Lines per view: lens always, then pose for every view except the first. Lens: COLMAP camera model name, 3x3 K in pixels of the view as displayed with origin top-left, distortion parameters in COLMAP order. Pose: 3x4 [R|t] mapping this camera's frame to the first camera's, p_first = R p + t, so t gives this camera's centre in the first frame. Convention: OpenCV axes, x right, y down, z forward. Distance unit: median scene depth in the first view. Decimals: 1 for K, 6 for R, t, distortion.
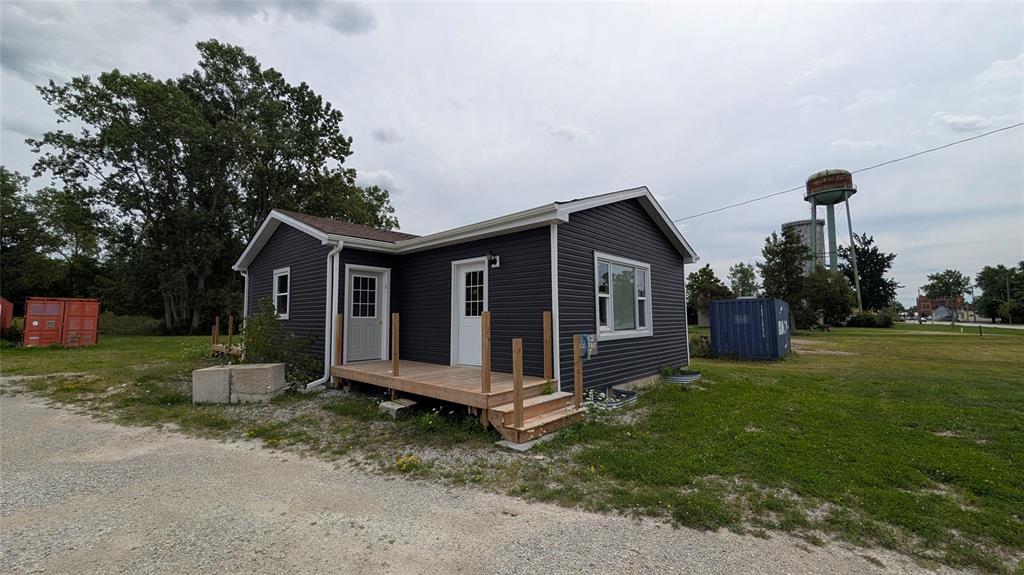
lens RADIAL K [[394.8, 0, 507.9], [0, 394.8, 291.8], [0, 0, 1]] dist [0.001551, -0.000071]
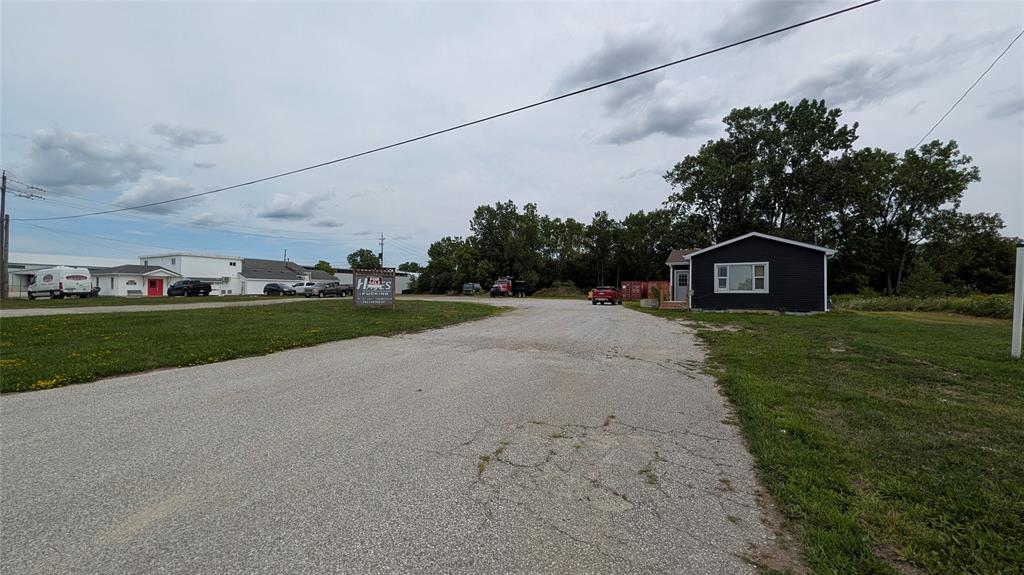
lens RADIAL K [[394.8, 0, 507.9], [0, 394.8, 291.8], [0, 0, 1]] dist [0.001551, -0.000071]
pose [[0.228764, 0.001315, -0.973481, 0.501811], [0.058350, 0.998183, 0.015060, -0.004225], [0.971732, -0.060248, 0.228272, -0.225469]]
